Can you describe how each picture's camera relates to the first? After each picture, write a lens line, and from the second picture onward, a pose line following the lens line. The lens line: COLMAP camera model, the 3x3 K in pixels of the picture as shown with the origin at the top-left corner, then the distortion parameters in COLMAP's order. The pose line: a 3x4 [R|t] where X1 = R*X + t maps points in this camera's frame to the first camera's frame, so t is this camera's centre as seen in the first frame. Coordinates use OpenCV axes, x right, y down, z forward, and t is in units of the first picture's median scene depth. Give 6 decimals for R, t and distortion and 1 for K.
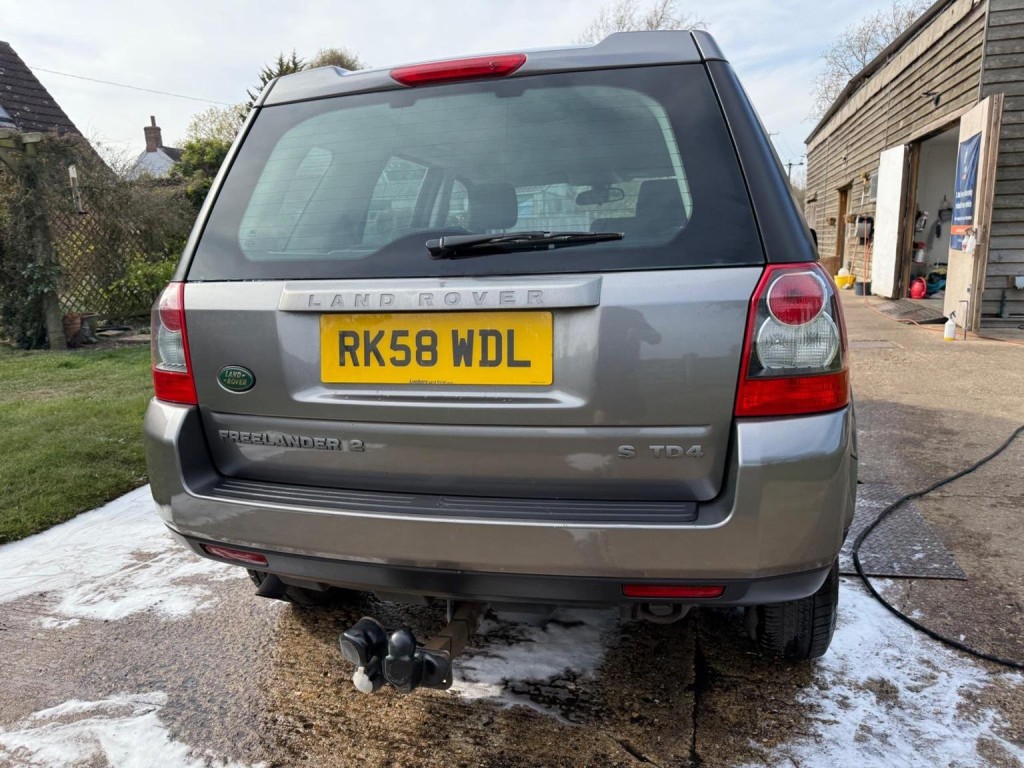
lens RADIAL K [[724.6, 0, 507.3], [0, 724.6, 387.6], [0, 0, 1]] dist [0.024071, -0.025833]
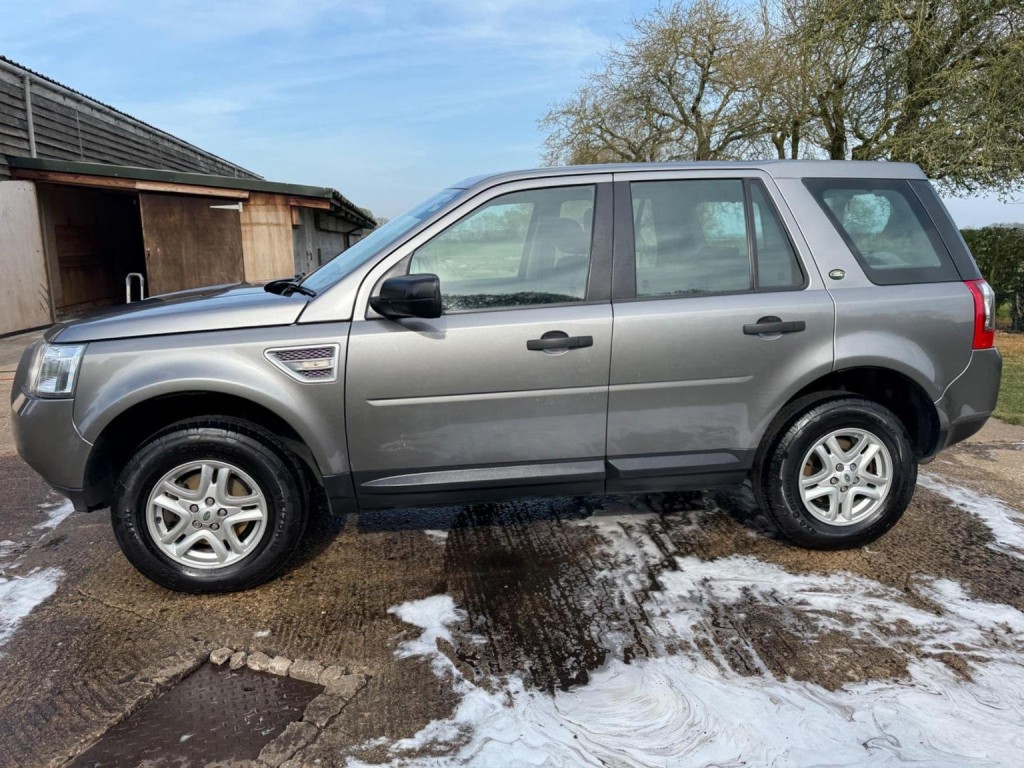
lens RADIAL K [[724.6, 0, 505.2], [0, 724.6, 380.1], [0, 0, 1]] dist [0.024071, -0.025833]
pose [[-0.403501, -0.143514, 0.903654, -1.490599], [0.200708, 0.949686, 0.240445, -0.520883], [-0.892694, 0.278390, -0.354395, 2.506988]]
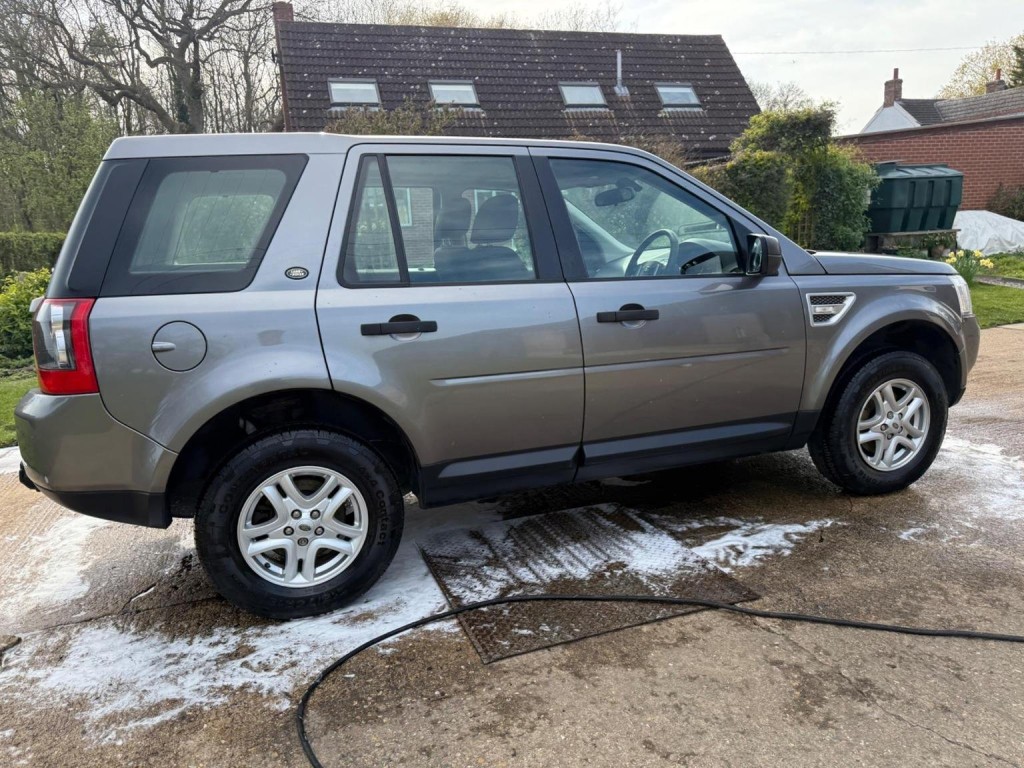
lens RADIAL K [[724.6, 0, 508.3], [0, 724.6, 387.4], [0, 0, 1]] dist [0.024071, -0.025833]
pose [[0.570861, 0.180979, -0.800852, 1.648964], [-0.133227, 0.982895, 0.127151, -0.227689], [0.810166, 0.034110, 0.585208, 0.640541]]
